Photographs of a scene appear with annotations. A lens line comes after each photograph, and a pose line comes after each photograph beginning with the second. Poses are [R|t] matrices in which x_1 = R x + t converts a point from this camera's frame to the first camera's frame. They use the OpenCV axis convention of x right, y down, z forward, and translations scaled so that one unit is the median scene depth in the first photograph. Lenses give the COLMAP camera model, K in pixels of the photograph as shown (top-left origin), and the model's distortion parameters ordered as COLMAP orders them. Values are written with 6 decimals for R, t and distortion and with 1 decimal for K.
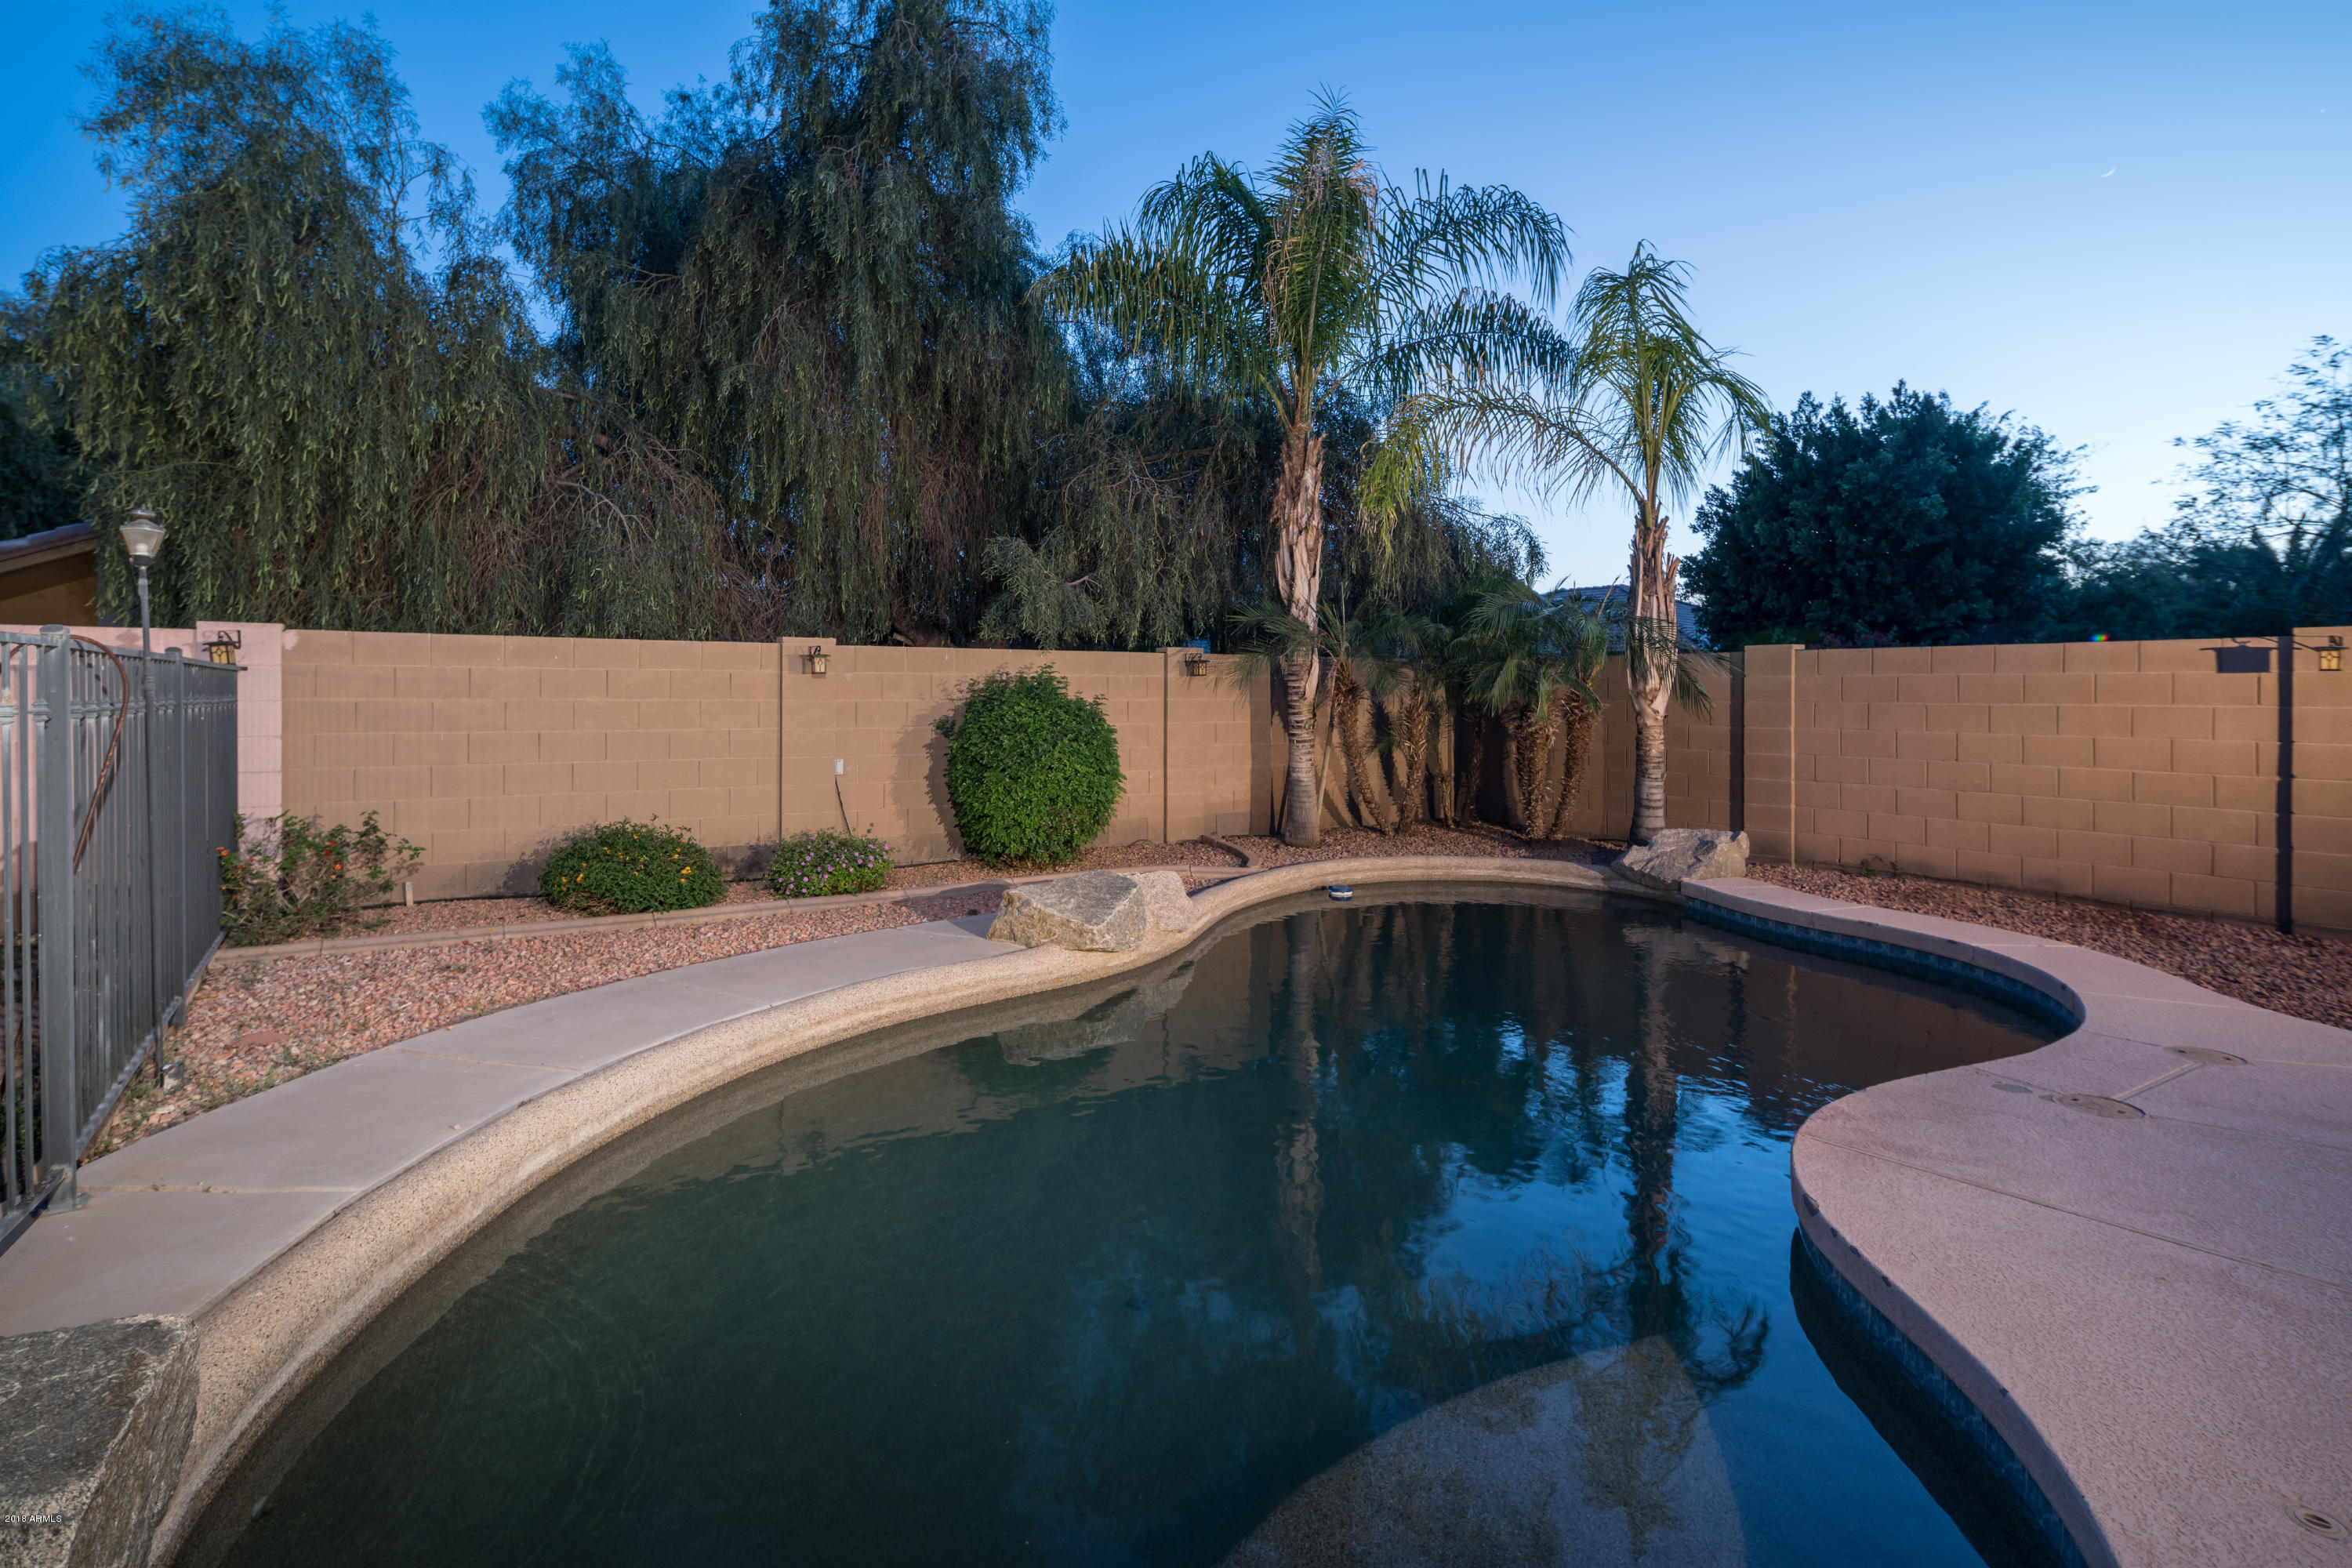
lens RADIAL K [[1140.9, 0, 1135.7], [0, 1140.9, 697.8], [0, 0, 1]] dist [0.006107, -0.005050]
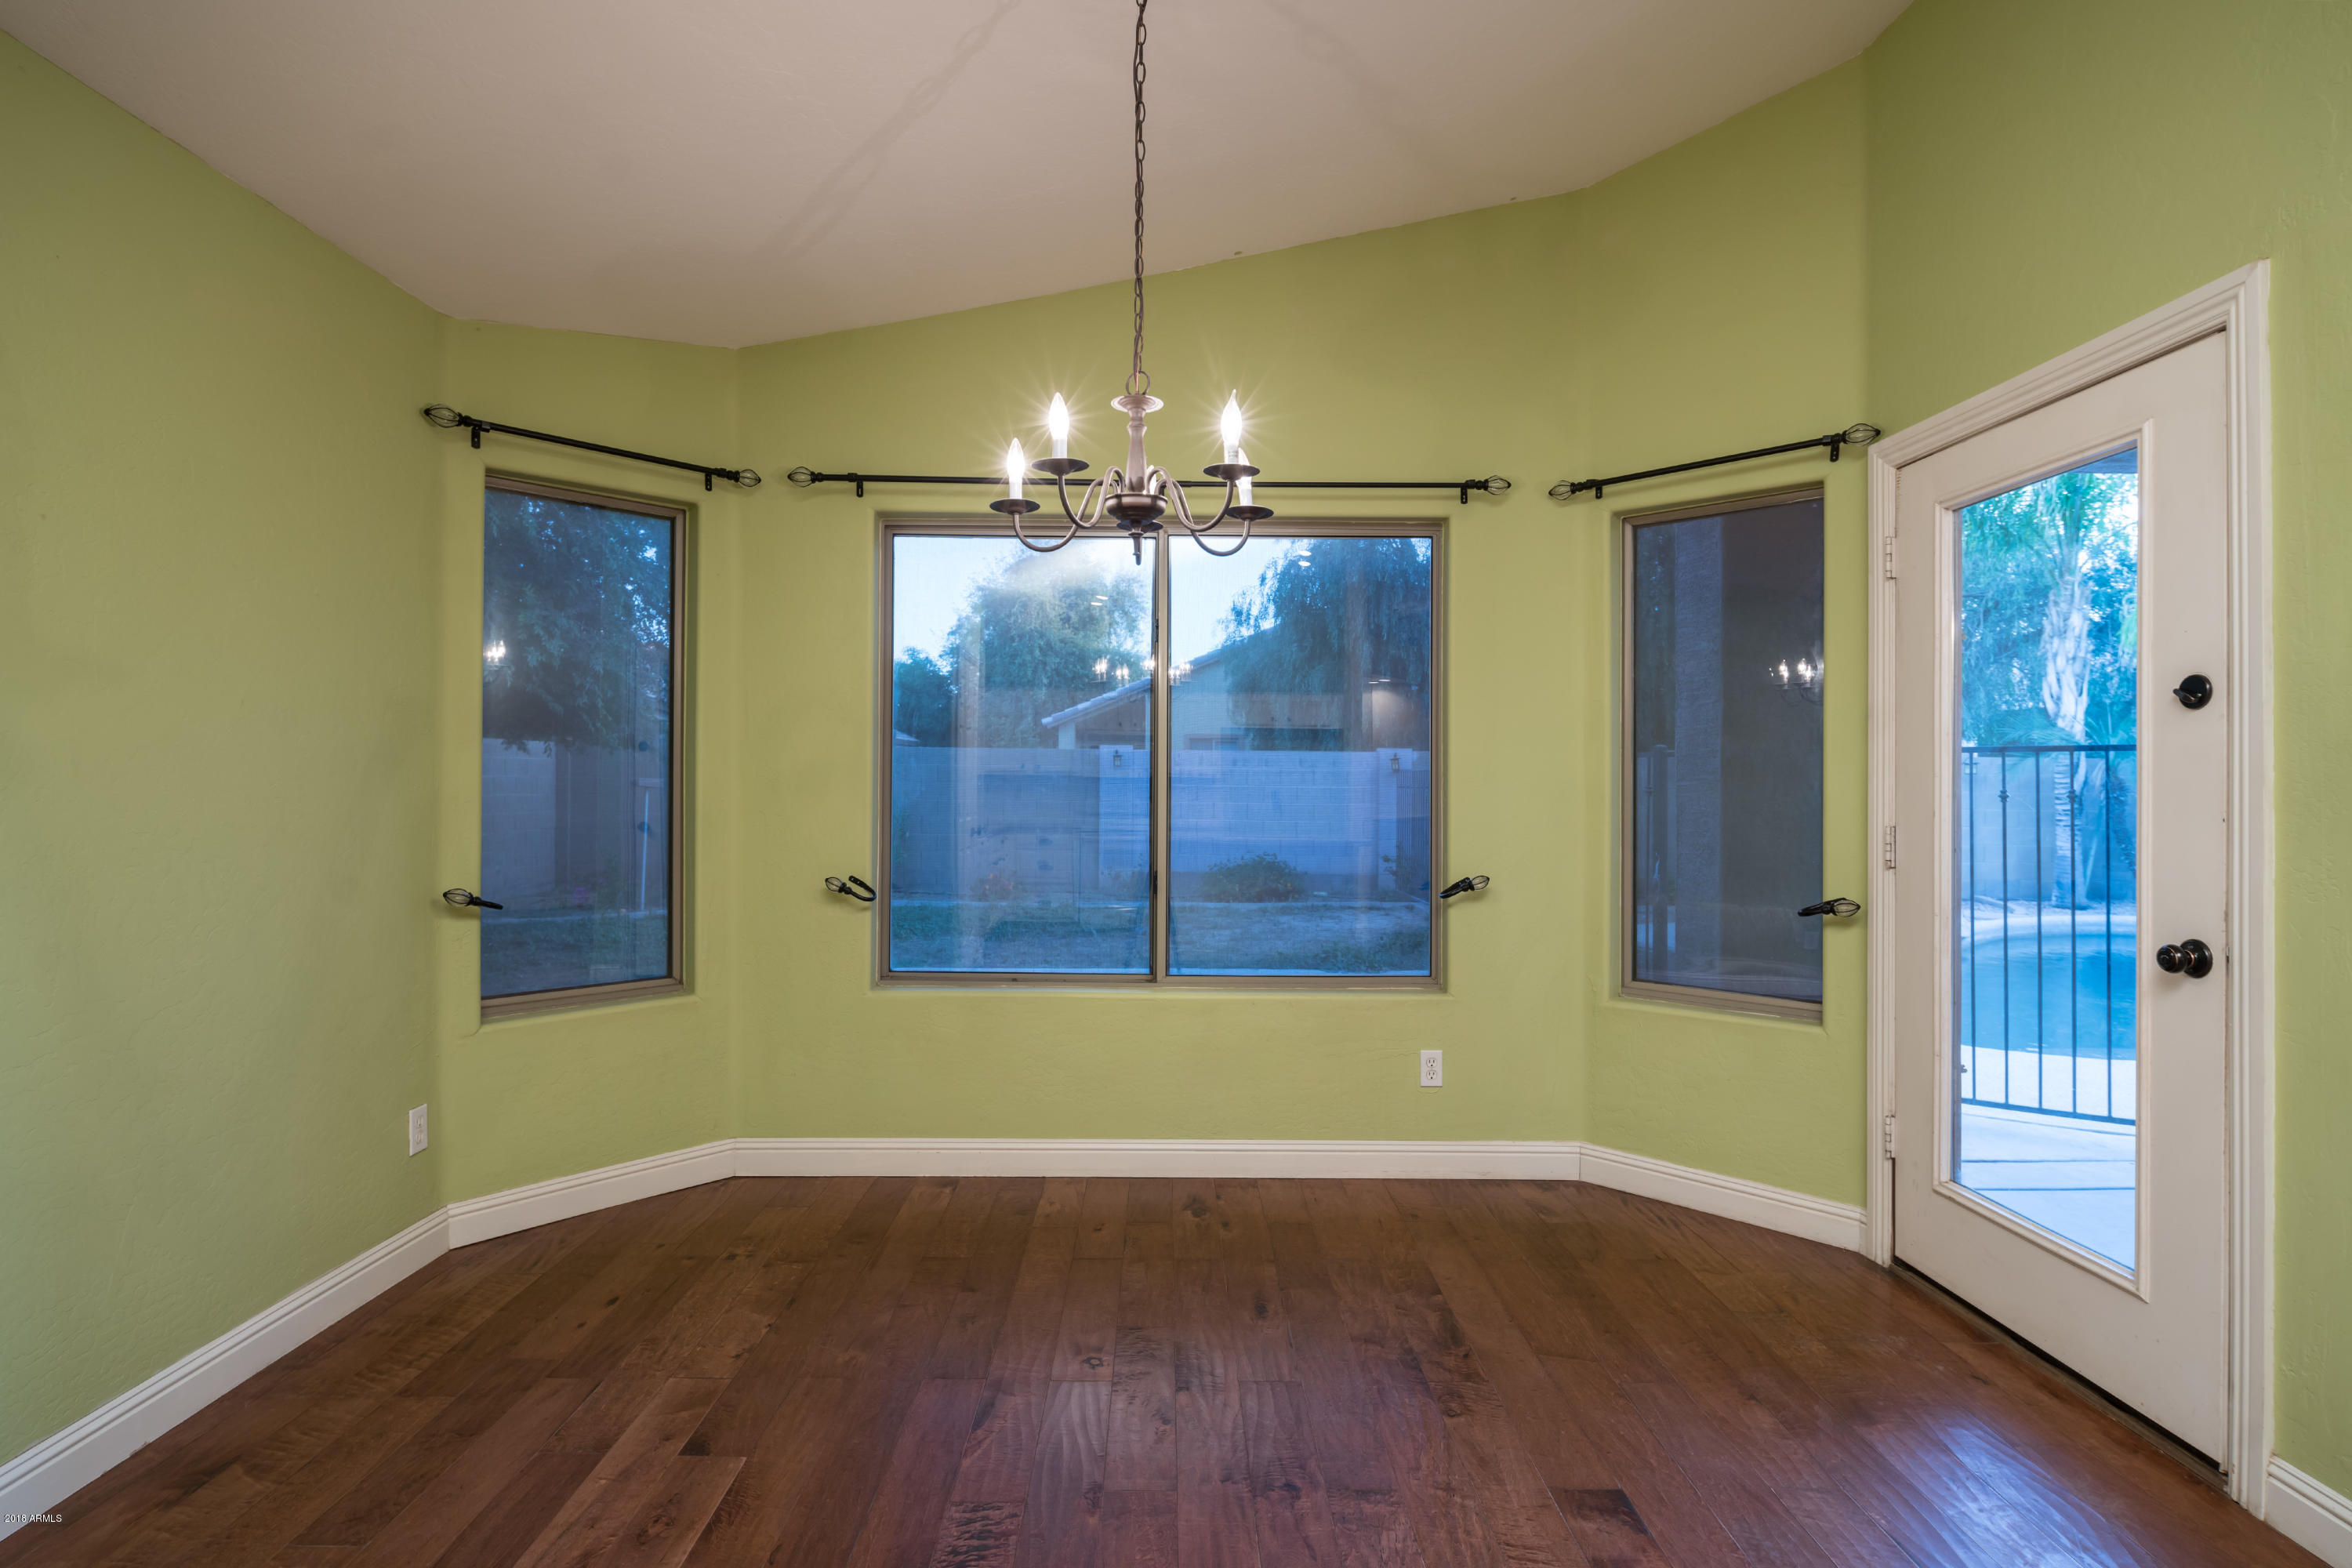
lens RADIAL K [[1140.9, 0, 1163.6], [0, 1140.9, 779.0], [0, 0, 1]] dist [0.006107, -0.005050]
pose [[0.850975, 0.002272, -0.525201, -0.051847], [-0.009204, 0.999902, -0.010587, 0.010972], [0.525125, 0.013844, 0.850912, -0.711683]]
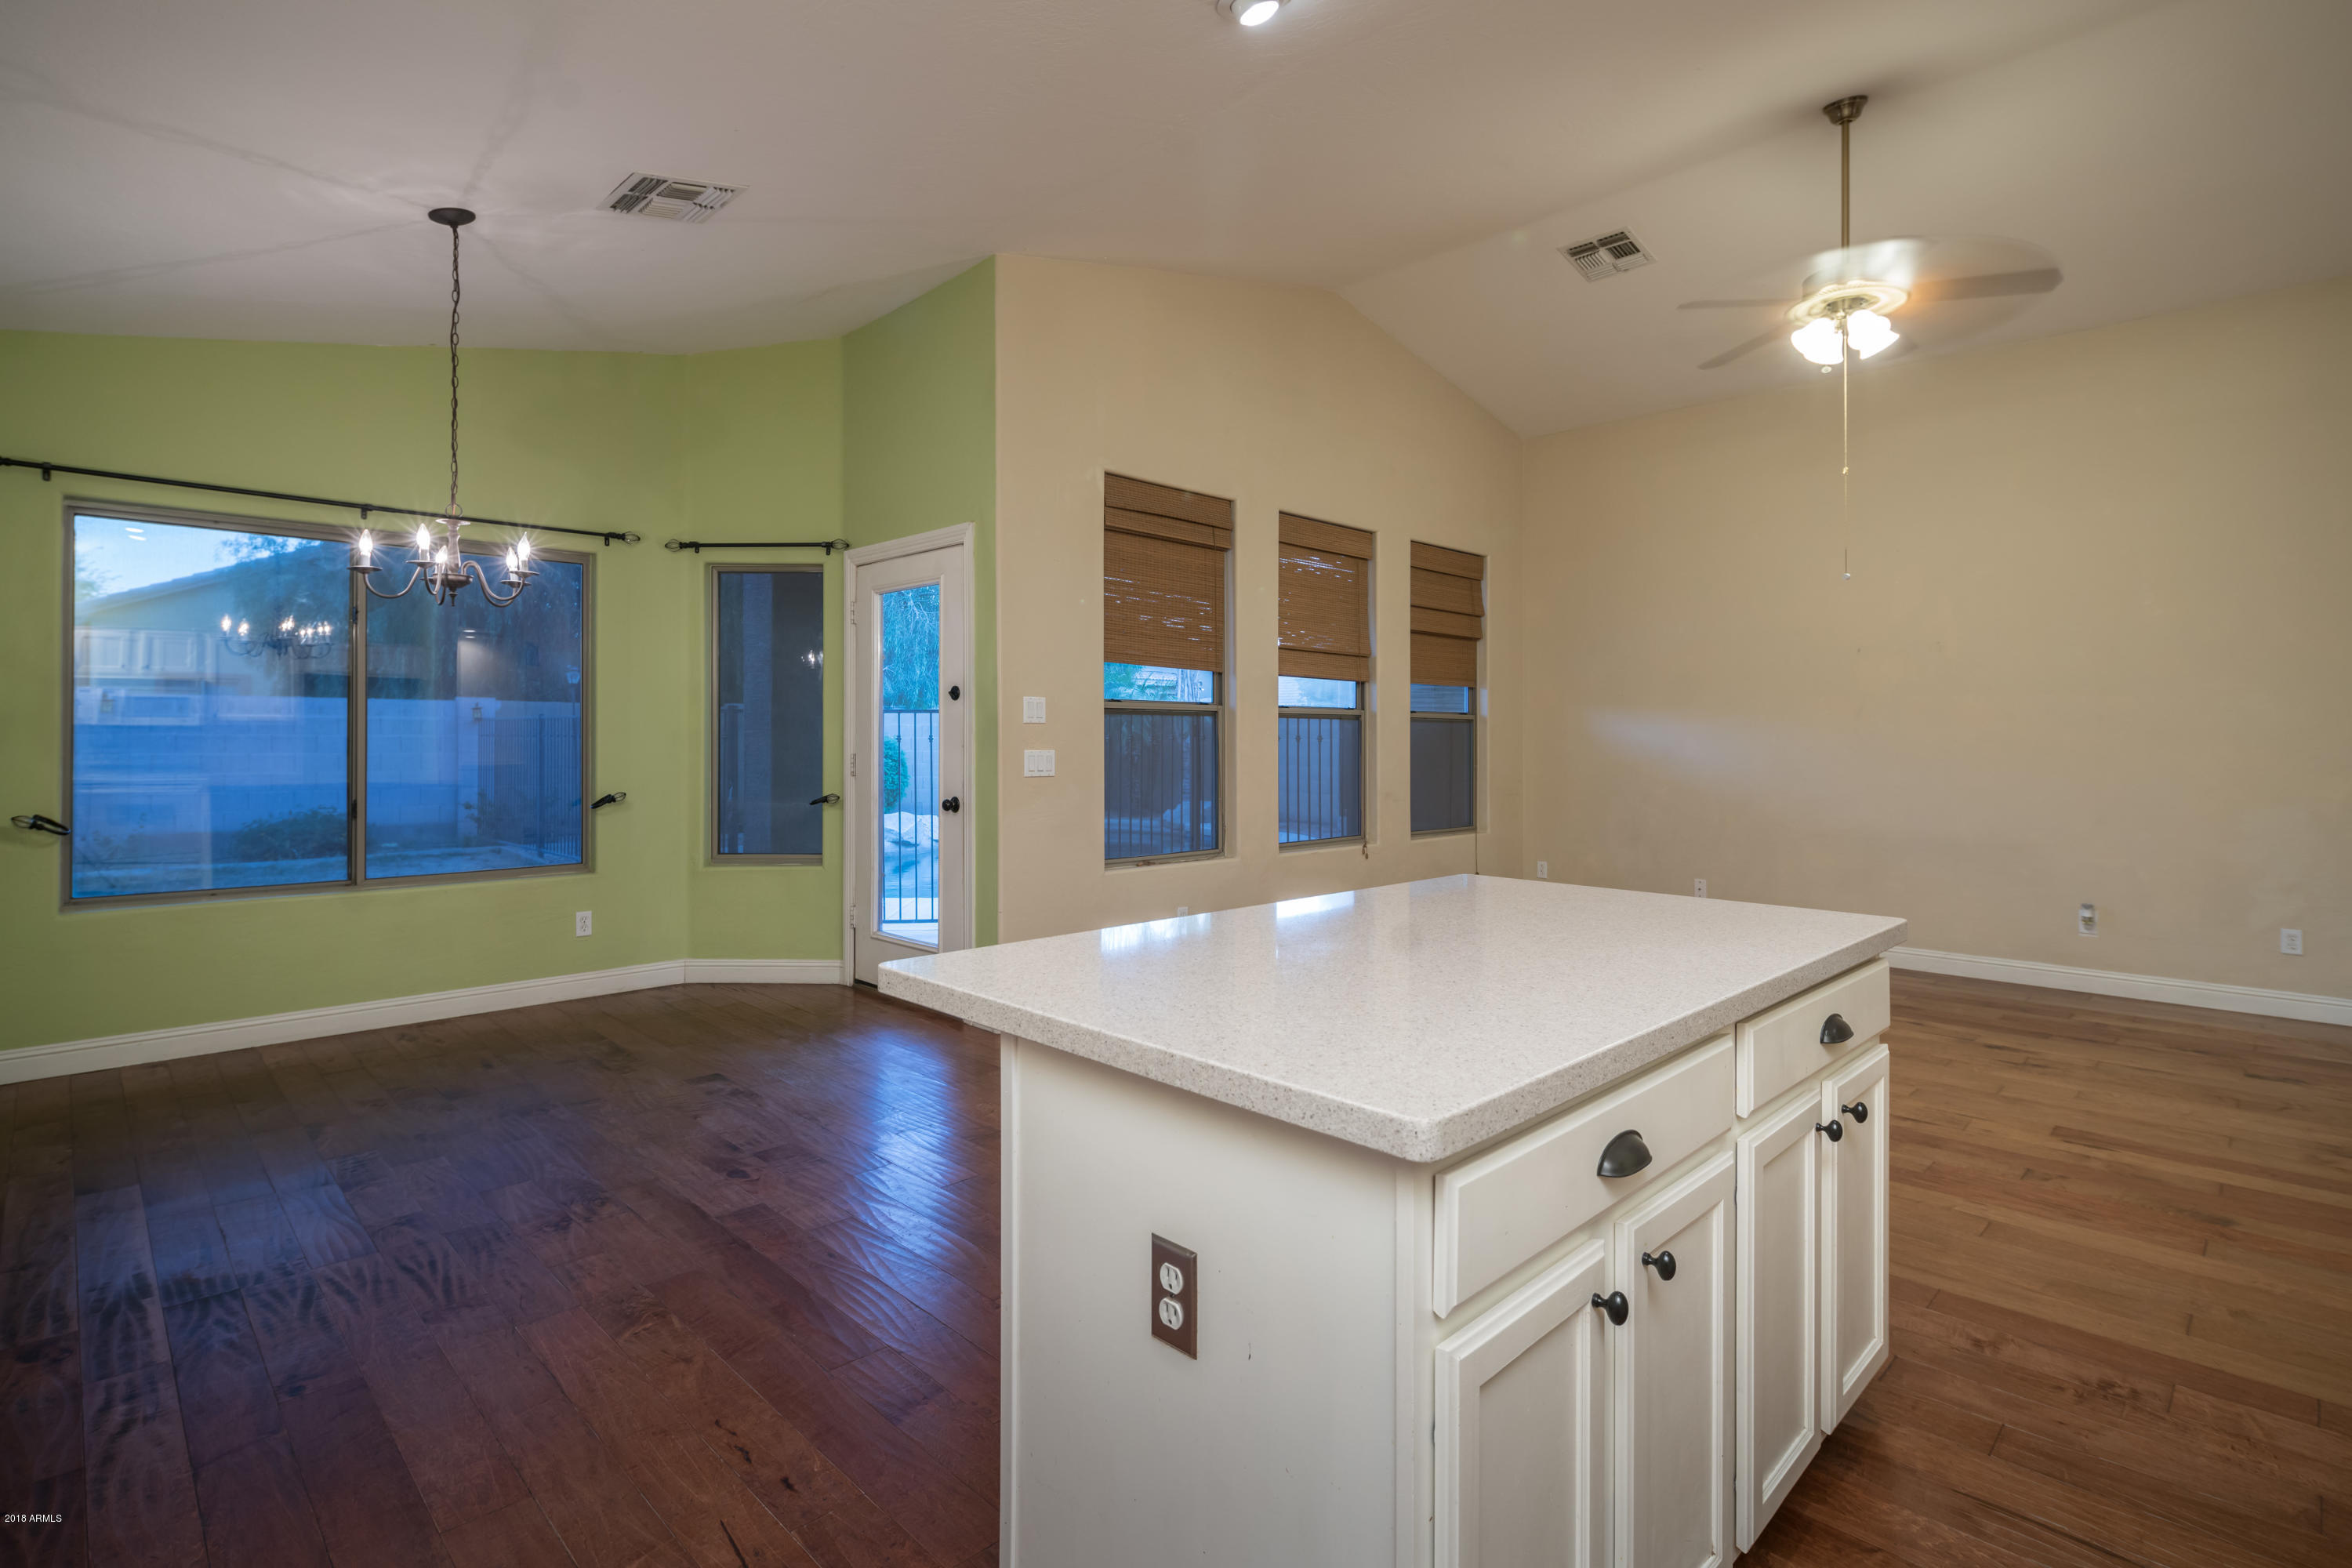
lens RADIAL K [[1140.9, 0, 1160.7], [0, 1140.9, 730.6], [0, 0, 1]] dist [0.006107, -0.005050]
pose [[0.976305, 0.002898, 0.216381, -0.017332], [-0.000471, 0.999936, -0.011264, 0.013249], [-0.216400, 0.010895, 0.976244, -0.970827]]
